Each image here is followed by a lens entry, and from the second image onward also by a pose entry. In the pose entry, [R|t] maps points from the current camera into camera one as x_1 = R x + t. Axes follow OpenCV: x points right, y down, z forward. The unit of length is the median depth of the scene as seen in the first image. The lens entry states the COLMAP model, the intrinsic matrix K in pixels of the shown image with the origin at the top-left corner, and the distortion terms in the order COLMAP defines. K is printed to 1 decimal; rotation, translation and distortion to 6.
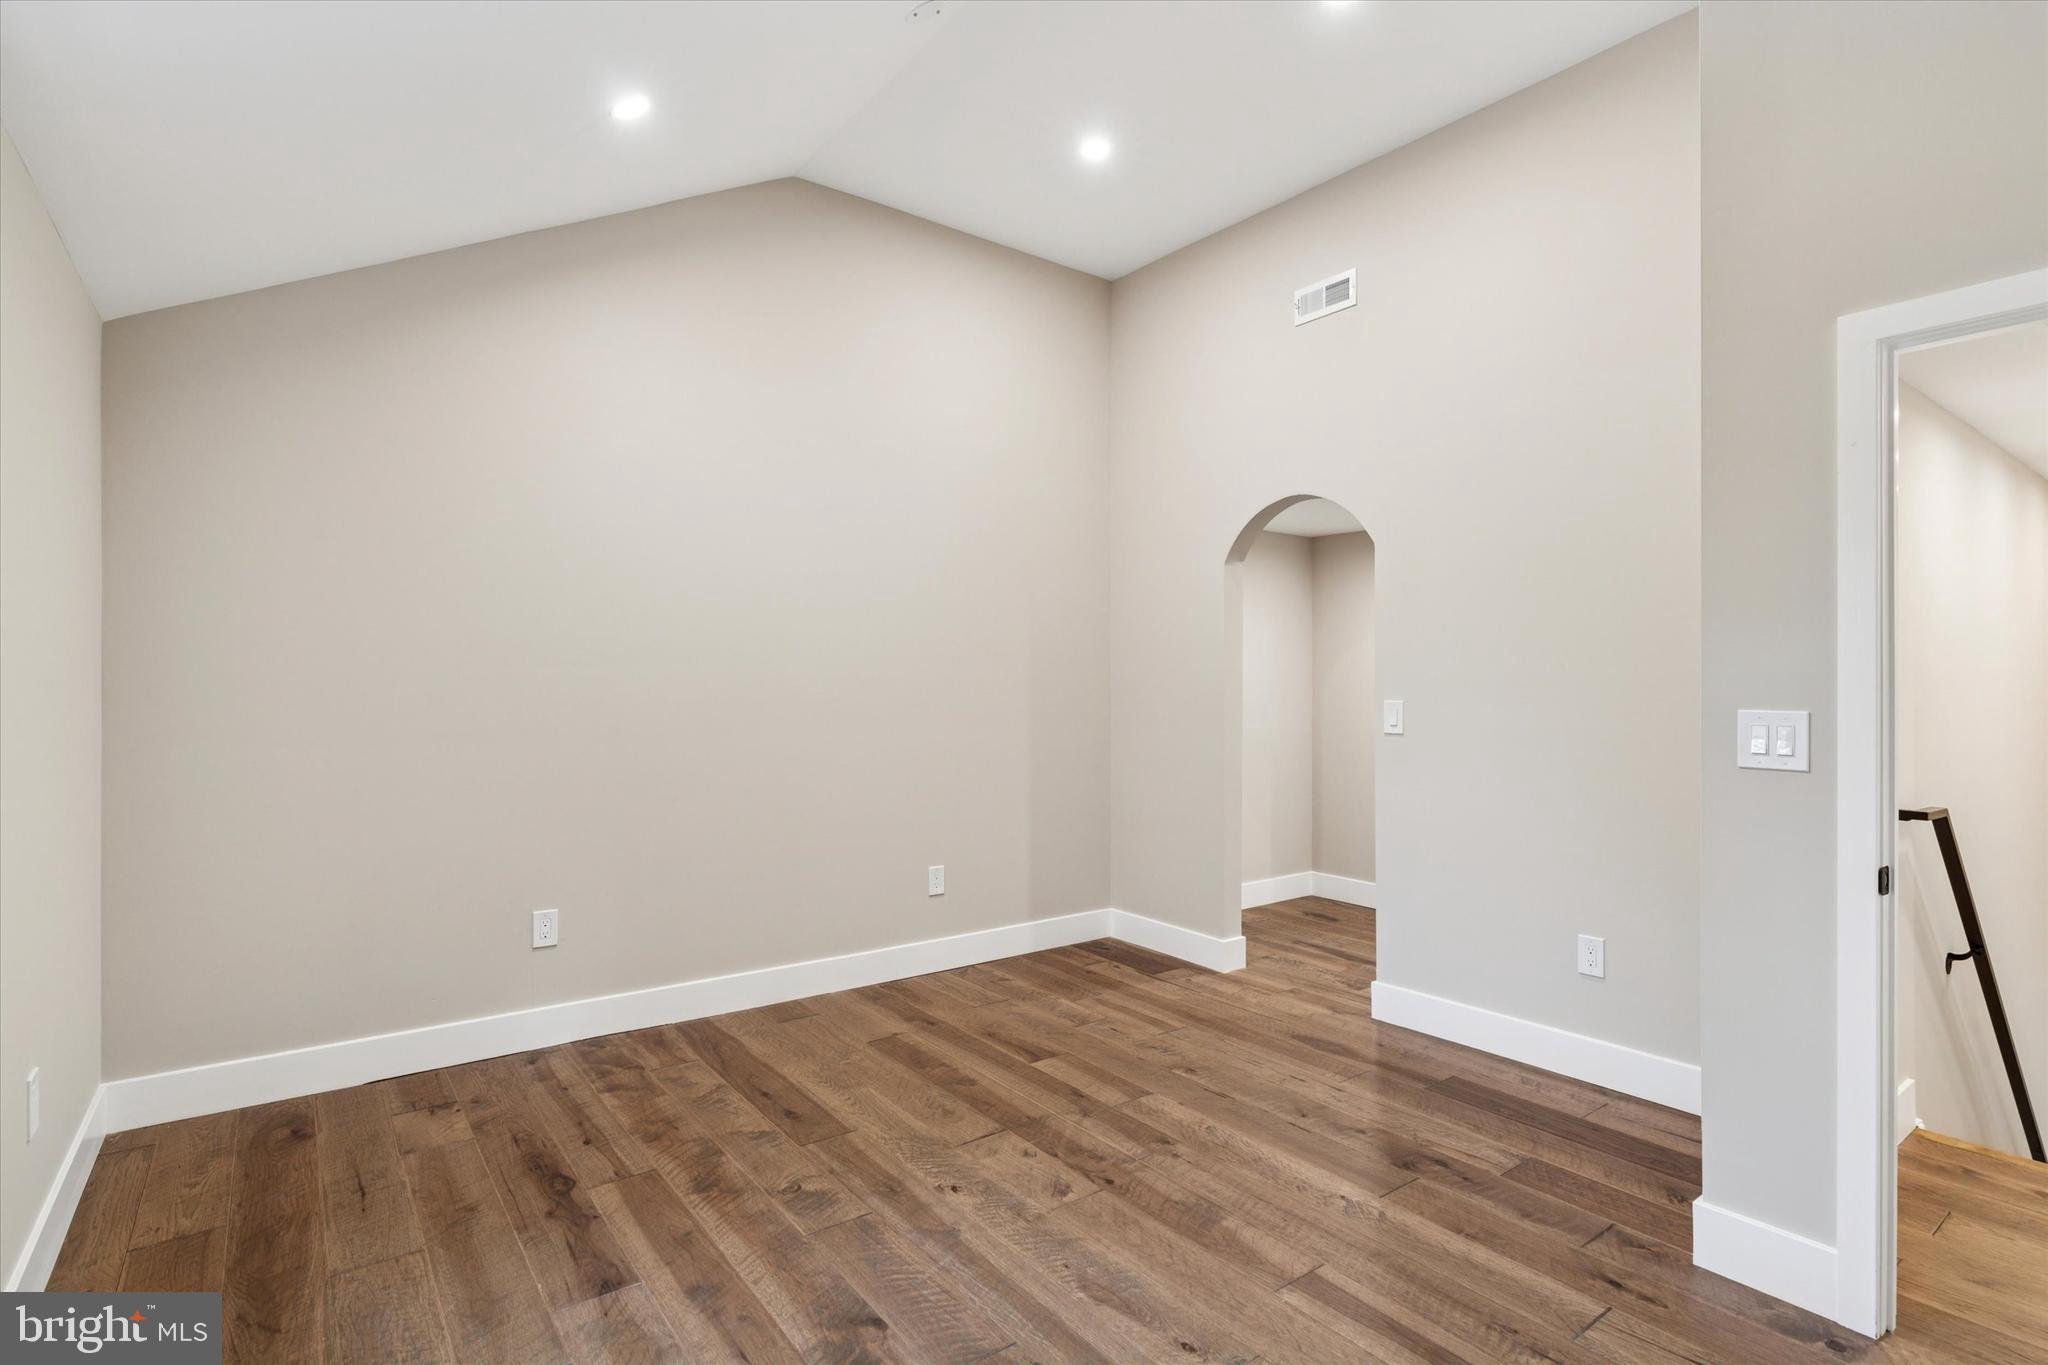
lens RADIAL K [[933.9, 0, 1025.8], [0, 933.9, 681.7], [0, 0, 1]] dist [0.003578, 0.000494]
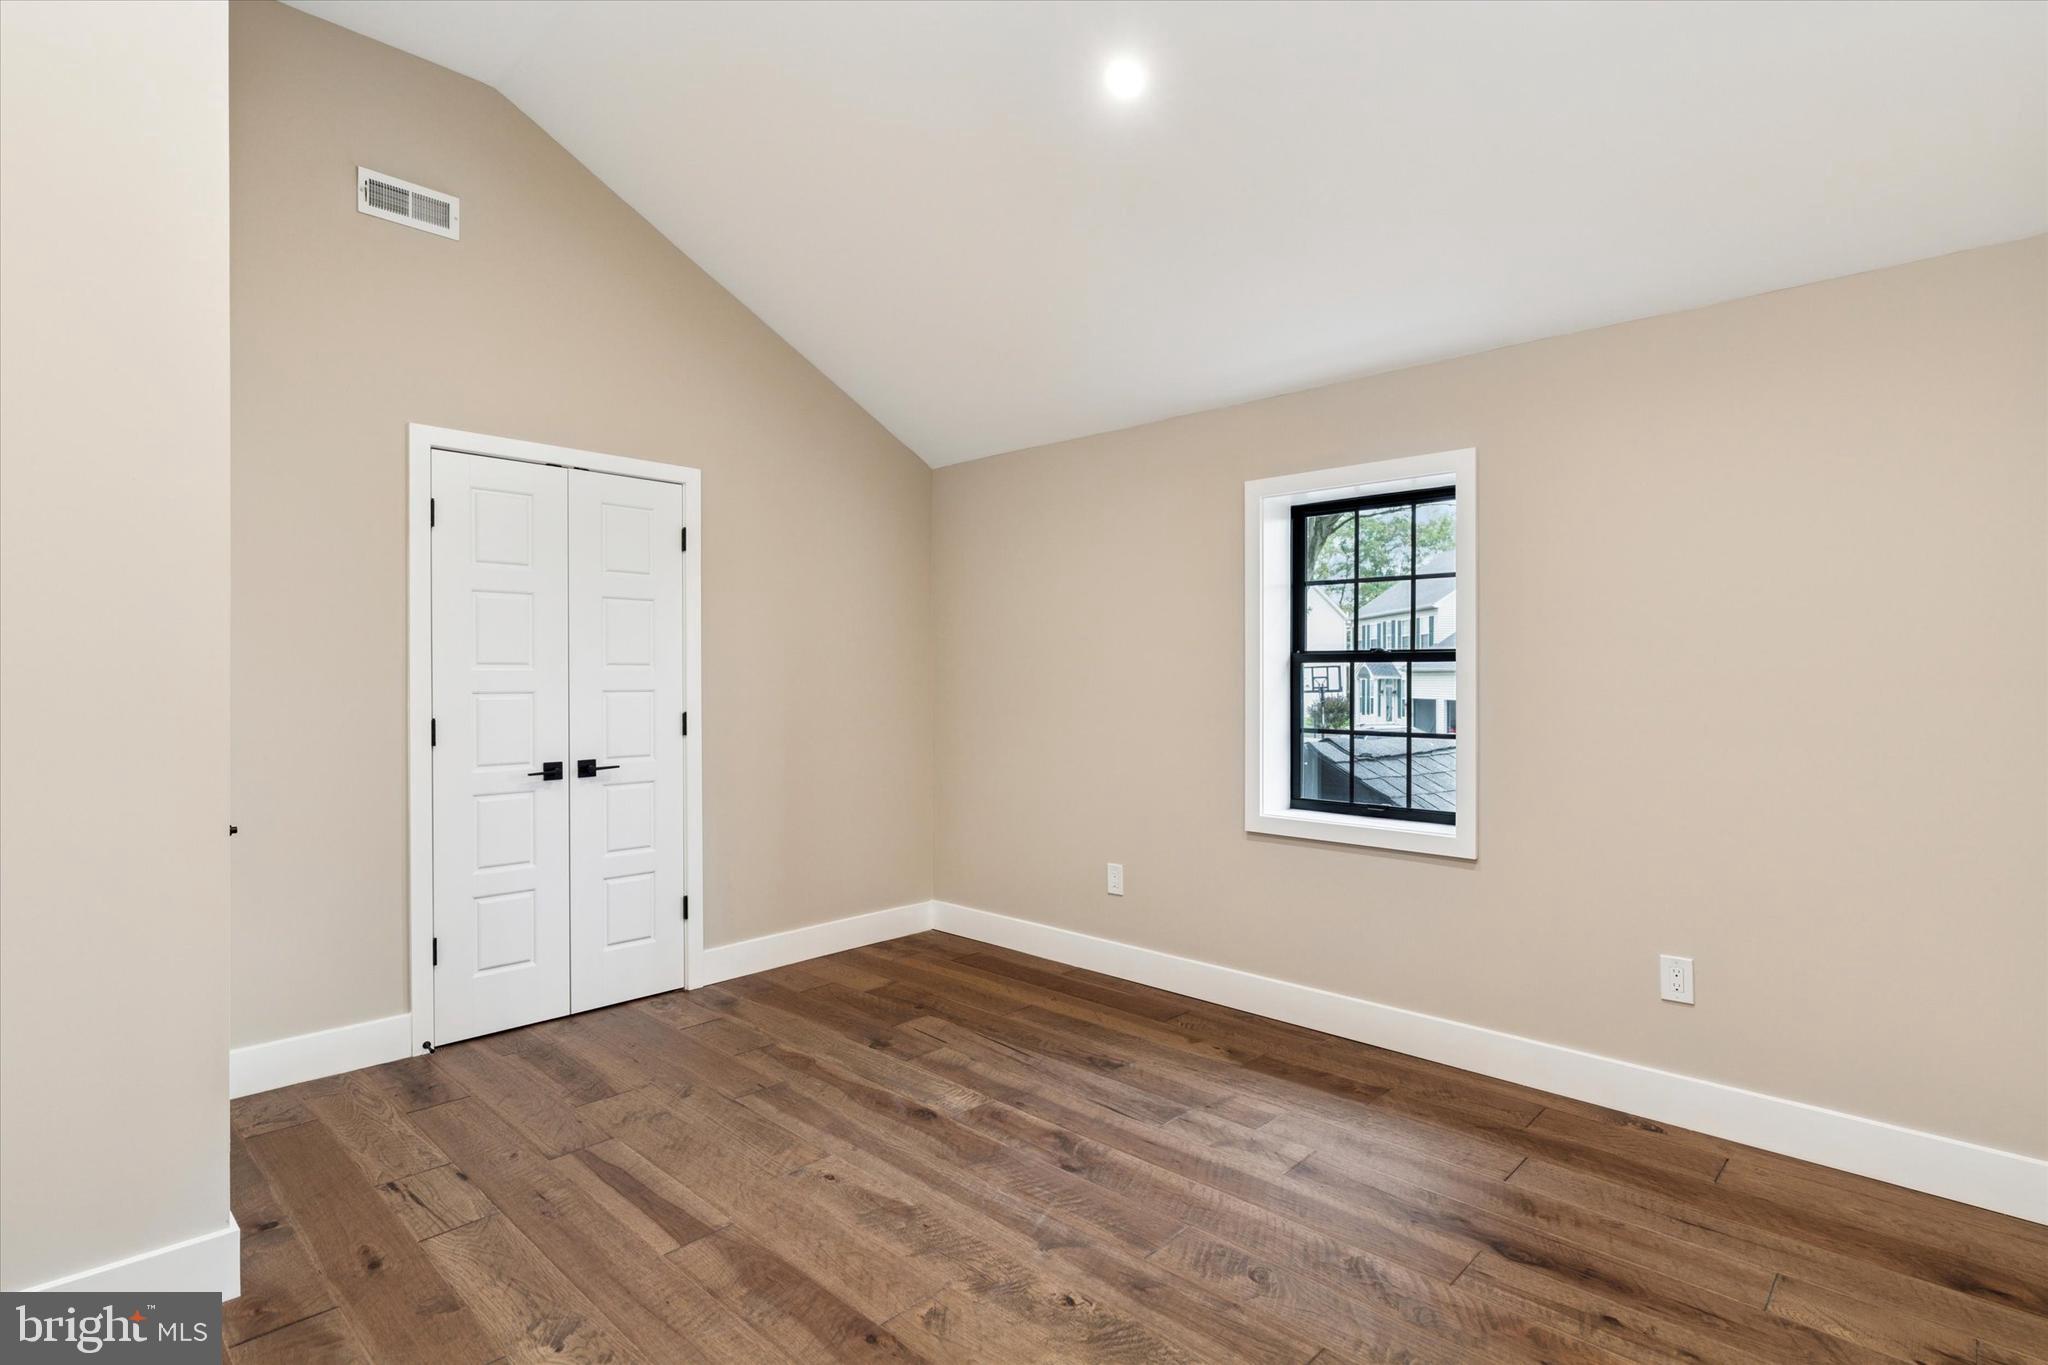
lens RADIAL K [[933.9, 0, 1011.8], [0, 933.9, 688.6], [0, 0, 1]] dist [0.003578, 0.000494]
pose [[-0.987240, -0.005272, -0.159152, 0.111111], [-0.005848, 0.999978, 0.003149, 0.018495], [0.159132, 0.004040, -0.987249, 1.935763]]
